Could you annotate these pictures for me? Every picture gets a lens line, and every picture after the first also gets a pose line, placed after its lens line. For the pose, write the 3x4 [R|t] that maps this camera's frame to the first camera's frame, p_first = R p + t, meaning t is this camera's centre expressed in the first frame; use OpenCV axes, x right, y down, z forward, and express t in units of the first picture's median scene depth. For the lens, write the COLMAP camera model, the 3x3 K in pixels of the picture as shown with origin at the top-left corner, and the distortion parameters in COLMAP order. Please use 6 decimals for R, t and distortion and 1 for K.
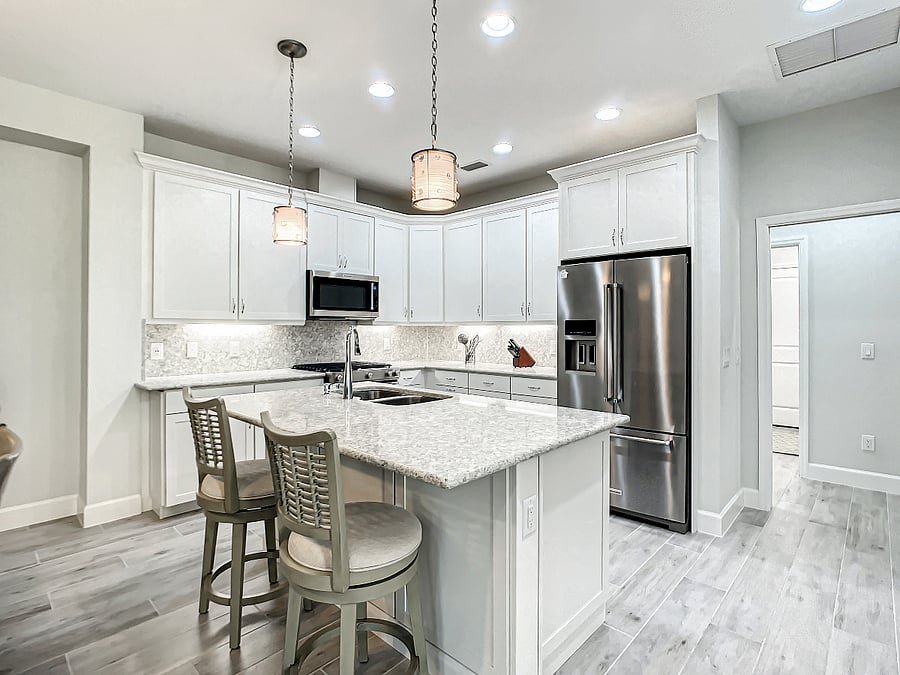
lens RADIAL K [[449.3, 0, 451.5], [0, 449.3, 331.3], [0, 0, 1]] dist [-0.015603, 0.000524]
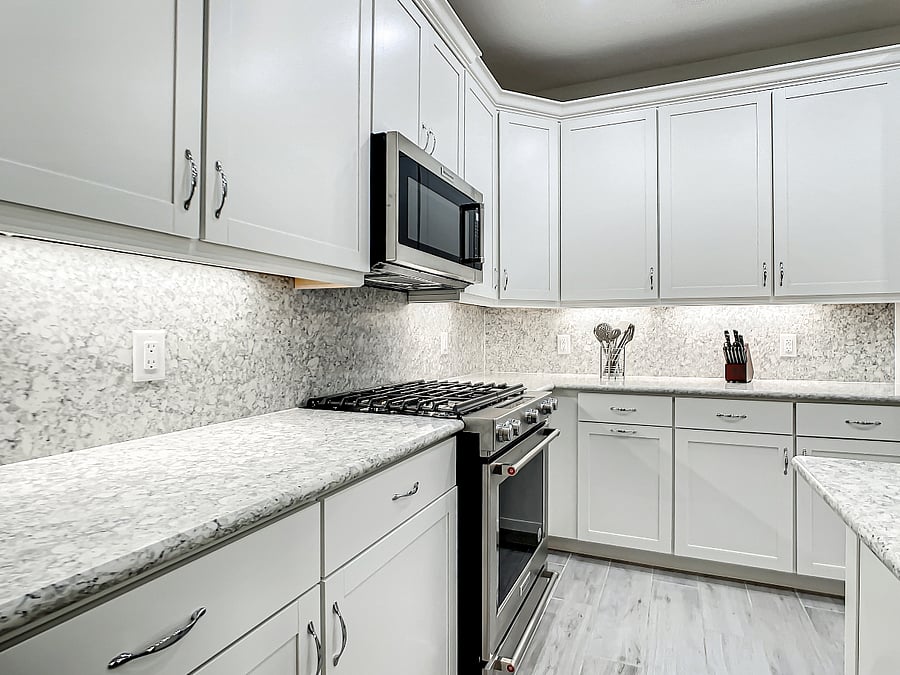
lens RADIAL K [[475.6, 0, 469.4], [0, 475.6, 314.7], [0, 0, 1]] dist [-0.017415, -0.000350]
pose [[0.934017, 0.016386, 0.356852, -0.417258], [-0.000081, 0.998957, -0.045657, 0.028296], [-0.357228, 0.042615, 0.933045, 0.669074]]
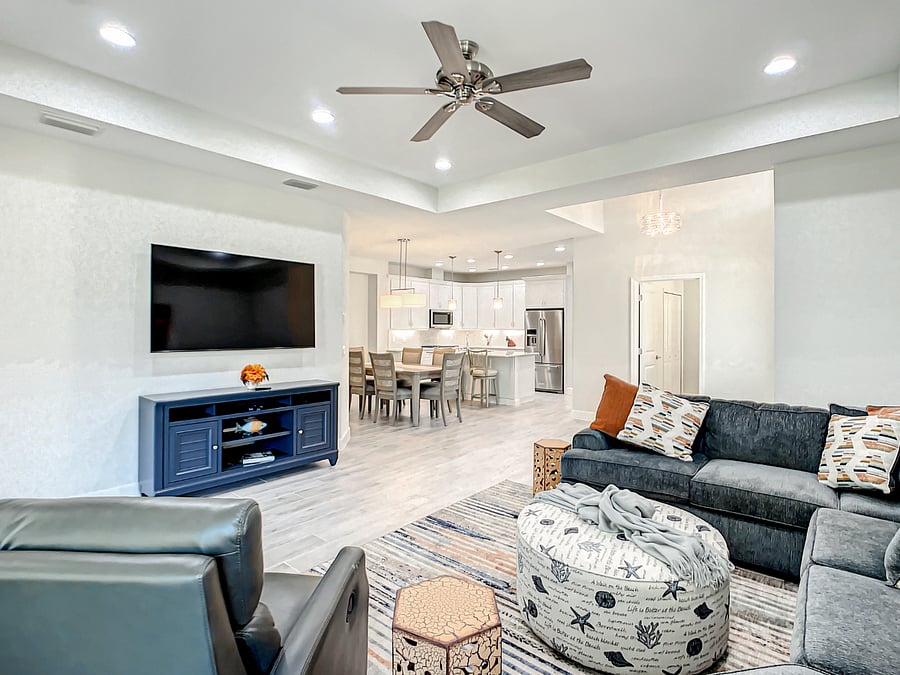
lens RADIAL K [[475.6, 0, 469.4], [0, 475.6, 314.7], [0, 0, 1]] dist [-0.017415, -0.000350]
pose [[0.995163, 0.004770, 0.098120, -0.392723], [-0.001750, 0.999523, -0.030838, -0.022278], [-0.098220, 0.030517, 0.994697, -1.897158]]
